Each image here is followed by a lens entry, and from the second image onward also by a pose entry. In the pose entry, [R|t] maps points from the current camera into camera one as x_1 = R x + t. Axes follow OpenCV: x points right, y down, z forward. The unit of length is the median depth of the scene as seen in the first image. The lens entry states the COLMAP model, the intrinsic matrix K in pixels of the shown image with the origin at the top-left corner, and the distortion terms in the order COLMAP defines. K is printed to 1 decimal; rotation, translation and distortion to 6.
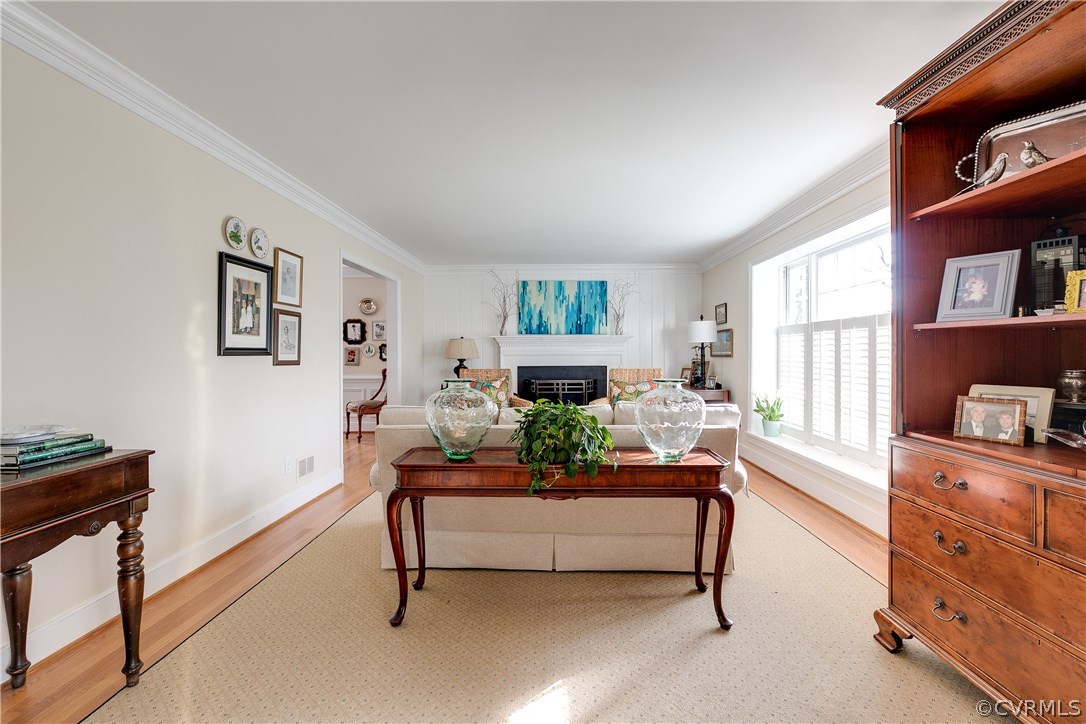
lens RADIAL K [[529.0, 0, 543.0], [0, 529.0, 362.0], [0, 0, 1]] dist [-0.005356, -0.000687]
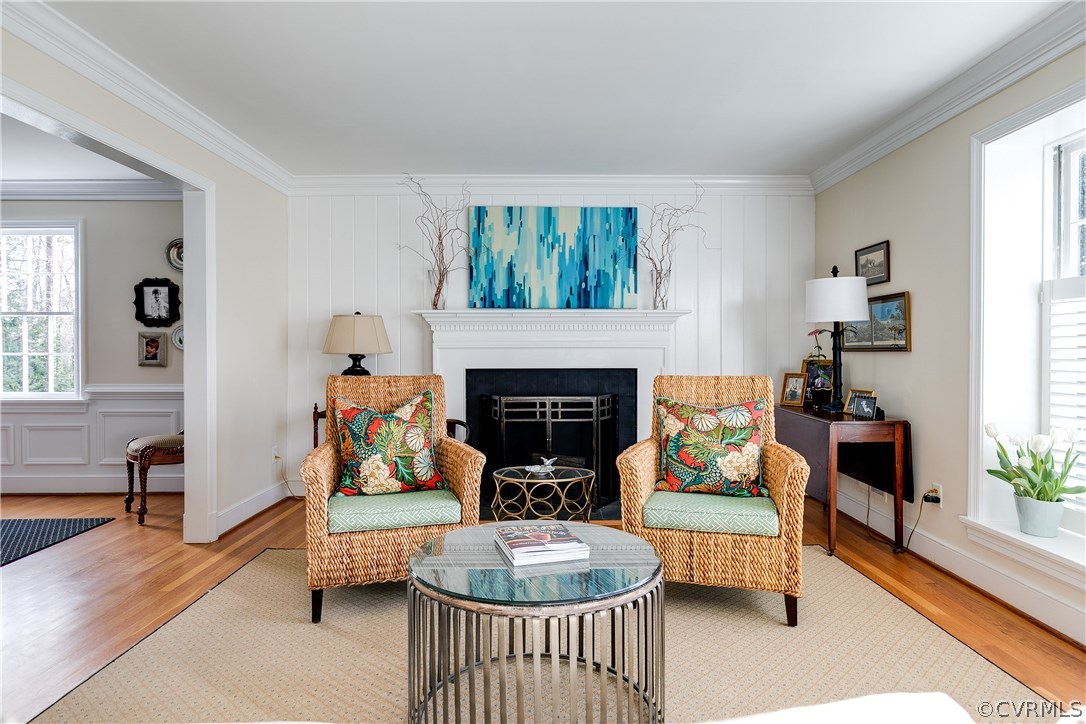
lens RADIAL K [[529.0, 0, 543.0], [0, 529.0, 362.0], [0, 0, 1]] dist [-0.005356, -0.000687]
pose [[0.999693, 0.002165, 0.024687, 0.014562], [-0.002215, 0.999996, 0.002017, -0.000074], [-0.024682, -0.002071, 0.999693, 0.475830]]
